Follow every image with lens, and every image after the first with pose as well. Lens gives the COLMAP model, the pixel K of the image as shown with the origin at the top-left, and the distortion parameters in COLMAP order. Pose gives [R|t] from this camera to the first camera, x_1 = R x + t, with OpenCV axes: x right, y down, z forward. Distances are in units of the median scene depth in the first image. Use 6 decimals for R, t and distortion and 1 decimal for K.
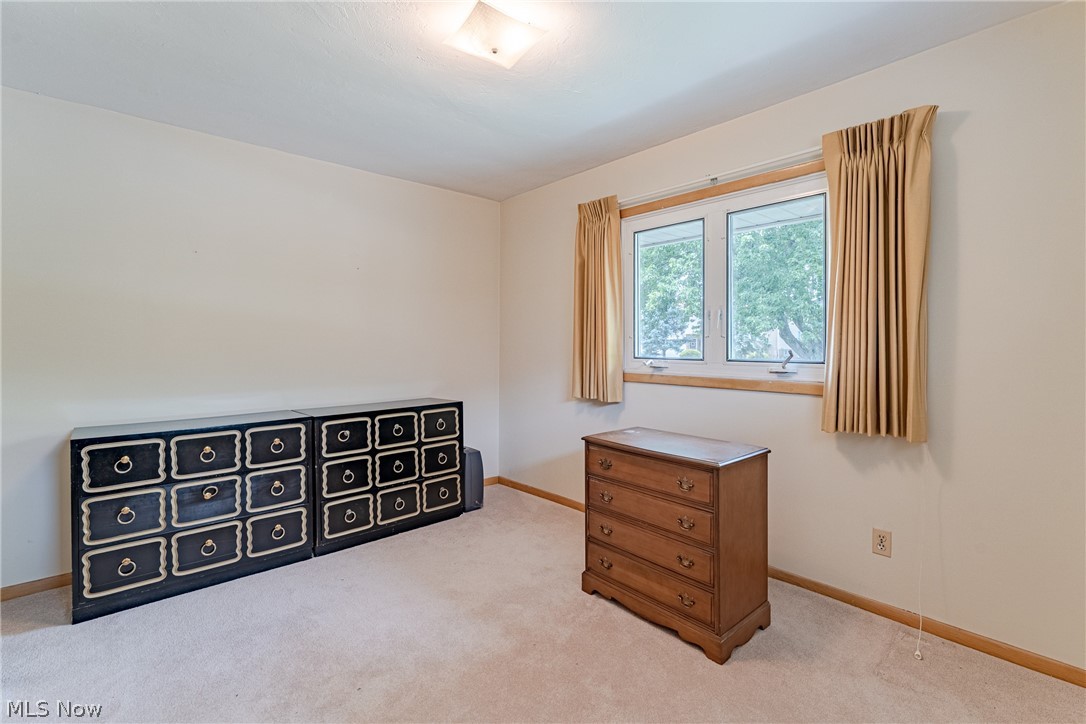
lens RADIAL K [[491.1, 0, 540.5], [0, 491.1, 356.6], [0, 0, 1]] dist [0.006296, 0.000776]
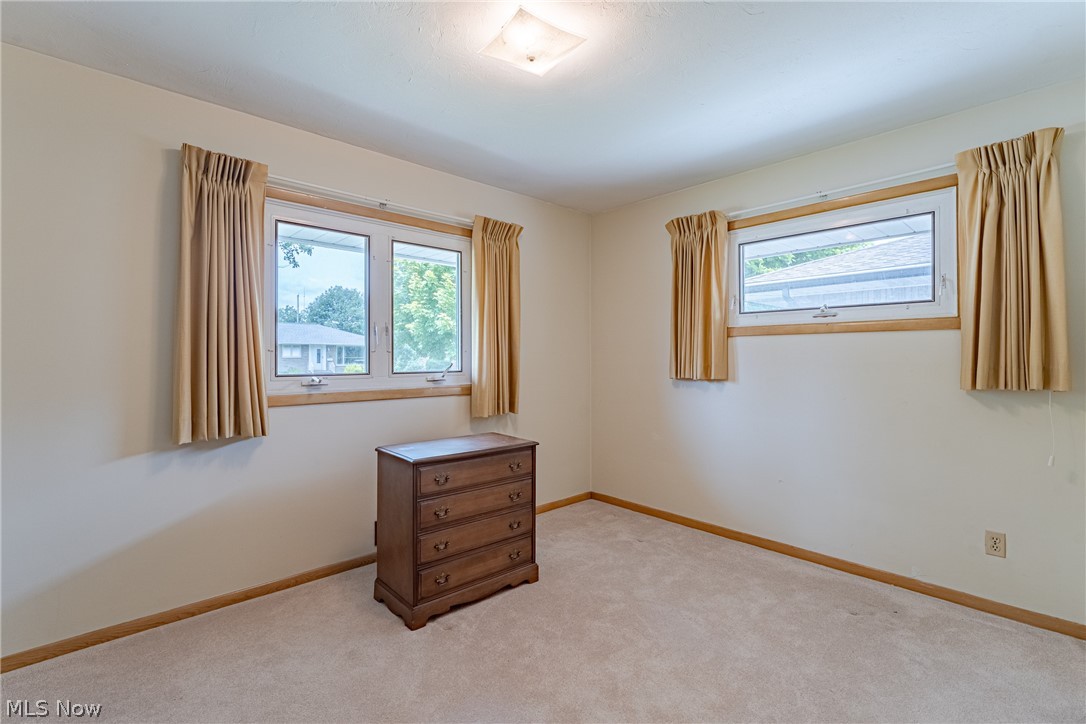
lens RADIAL K [[491.1, 0, 537.9], [0, 491.1, 370.4], [0, 0, 1]] dist [0.006296, 0.000776]
pose [[-0.011390, -0.023299, 0.999664, -0.845807], [0.034598, 0.999121, 0.023680, -0.015821], [-0.999336, 0.034856, -0.010574, 0.802027]]
